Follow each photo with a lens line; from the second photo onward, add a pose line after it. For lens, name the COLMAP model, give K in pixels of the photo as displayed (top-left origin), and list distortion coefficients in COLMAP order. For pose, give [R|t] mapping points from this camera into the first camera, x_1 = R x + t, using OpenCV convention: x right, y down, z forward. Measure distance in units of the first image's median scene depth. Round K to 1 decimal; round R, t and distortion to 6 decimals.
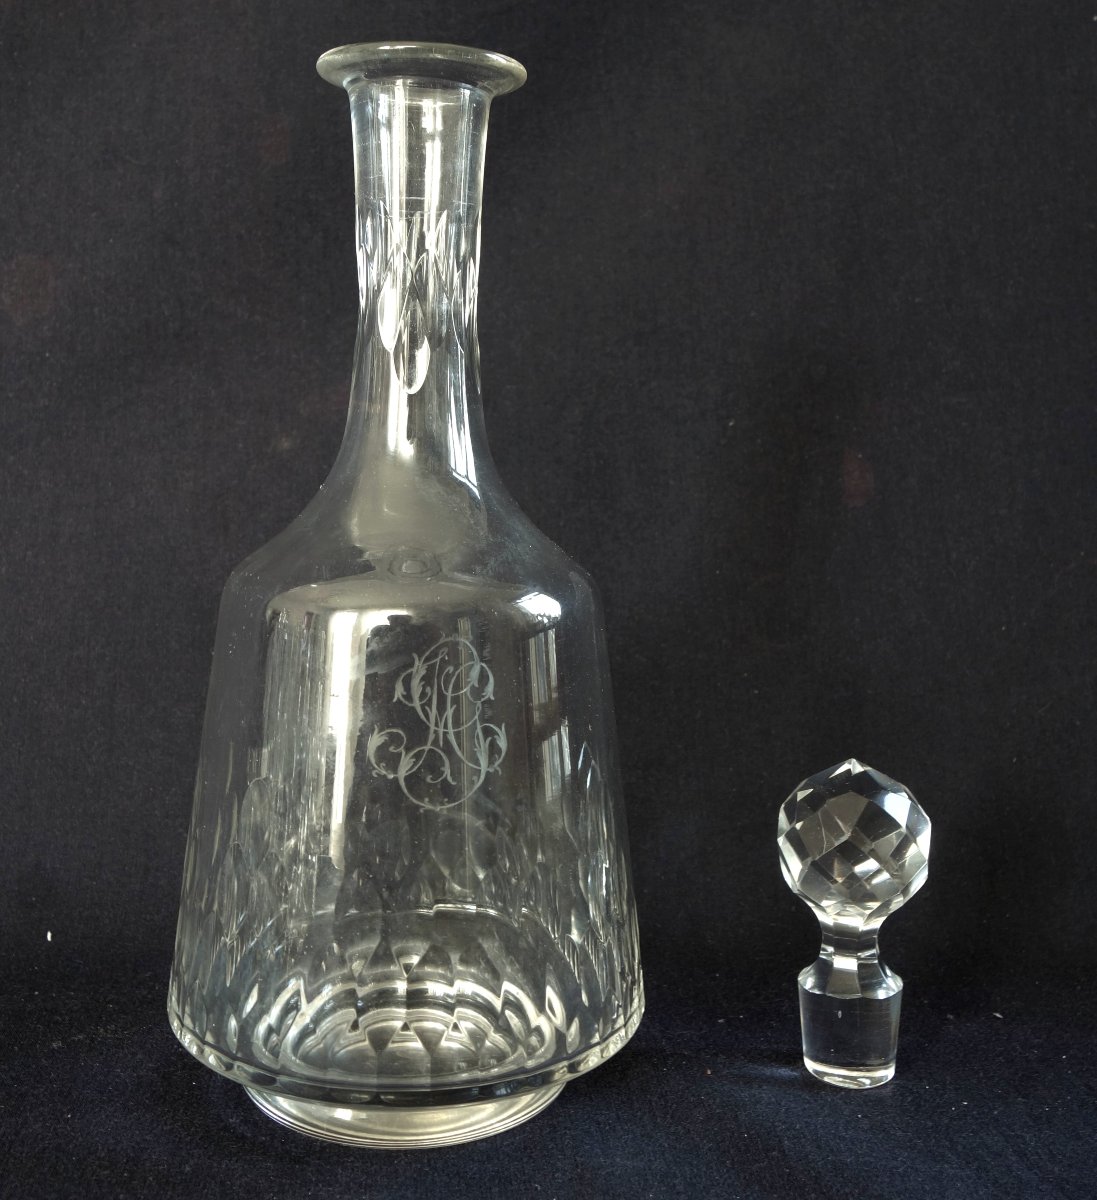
lens RADIAL K [[1365.3, 0, 520.9], [0, 1365.3, 600.2], [0, 0, 1]] dist [-0.003799, -0.025460]
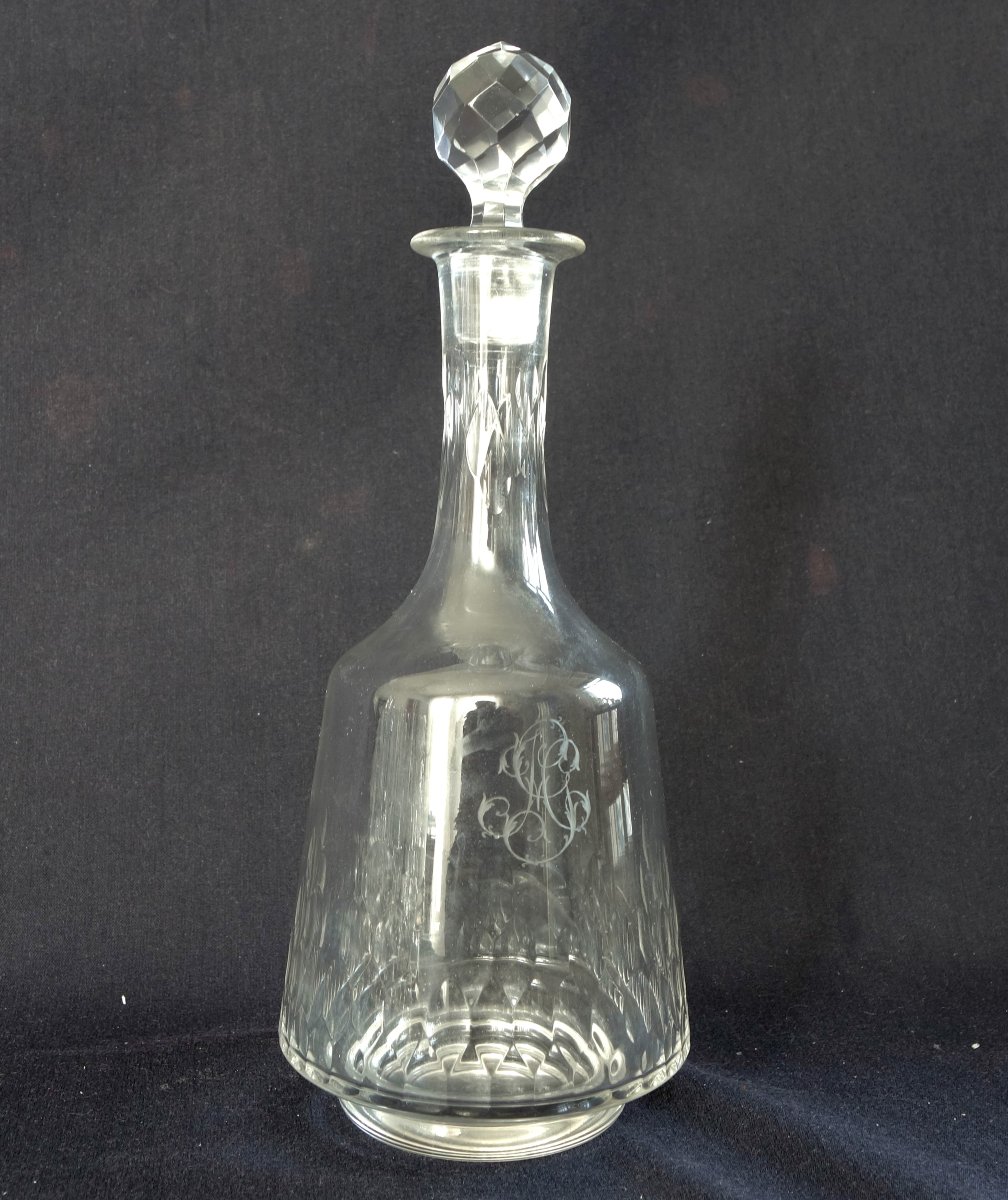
lens RADIAL K [[1395.3, 0, 464.2], [0, 1395.3, 599.0], [0, 0, 1]] dist [-0.005520, -0.025895]
pose [[0.998502, -0.012646, 0.053232, -0.109272], [0.015528, 0.998415, -0.054087, -0.007450], [-0.052464, 0.054833, 0.997116, -0.131483]]
